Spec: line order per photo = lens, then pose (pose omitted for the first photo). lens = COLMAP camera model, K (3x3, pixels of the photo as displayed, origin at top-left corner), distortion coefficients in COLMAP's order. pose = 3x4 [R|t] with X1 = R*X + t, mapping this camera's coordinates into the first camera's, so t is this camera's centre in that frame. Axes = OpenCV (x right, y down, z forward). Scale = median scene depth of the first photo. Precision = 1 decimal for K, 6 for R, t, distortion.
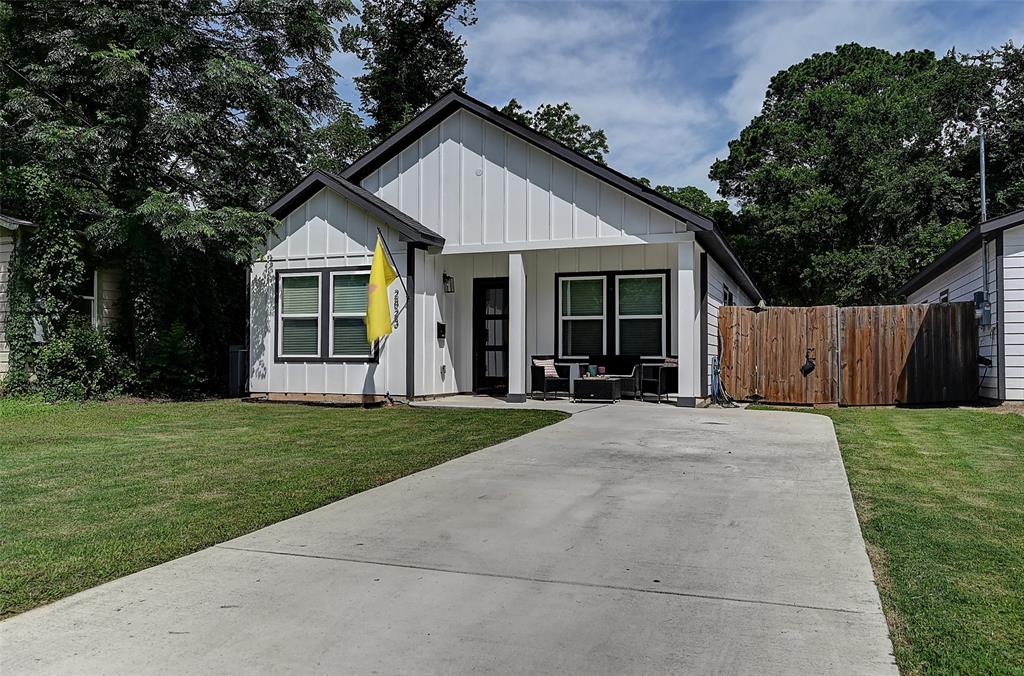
lens RADIAL K [[787.7, 0, 512.0], [0, 787.7, 338.0], [0, 0, 1]] dist [0.002213, 0.000529]
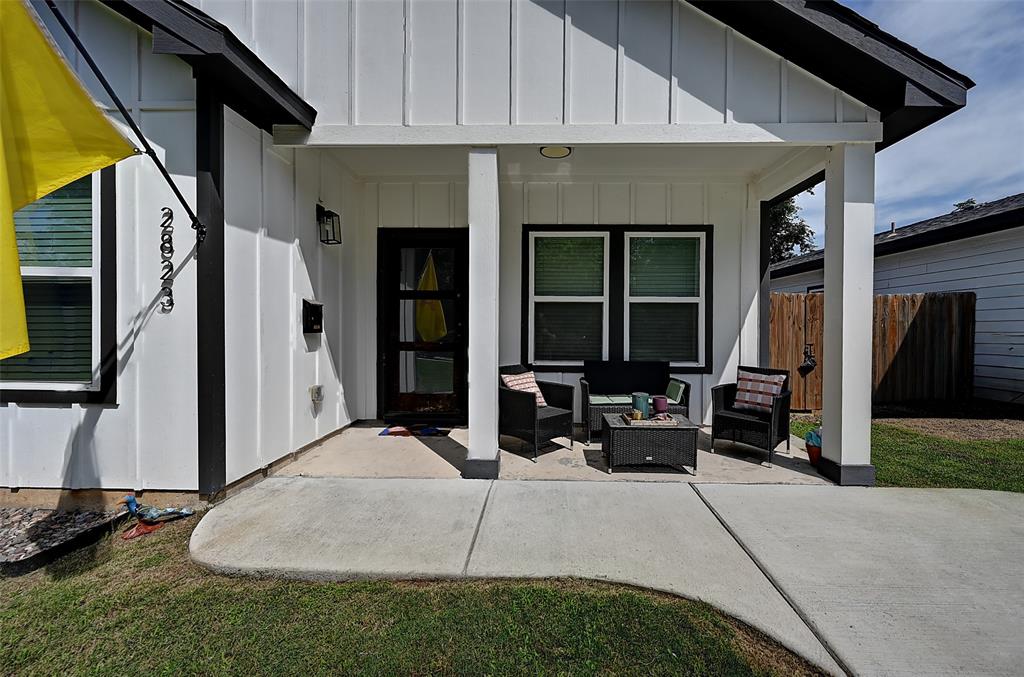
lens RADIAL K [[412.3, 0, 529.7], [0, 412.3, 333.9], [0, 0, 1]] dist [-0.001575, -0.000099]
pose [[0.945041, -0.000742, 0.326952, -0.045607], [-0.014466, 0.998923, 0.044081, -0.012404], [-0.326632, -0.046388, 0.944012, 0.716596]]
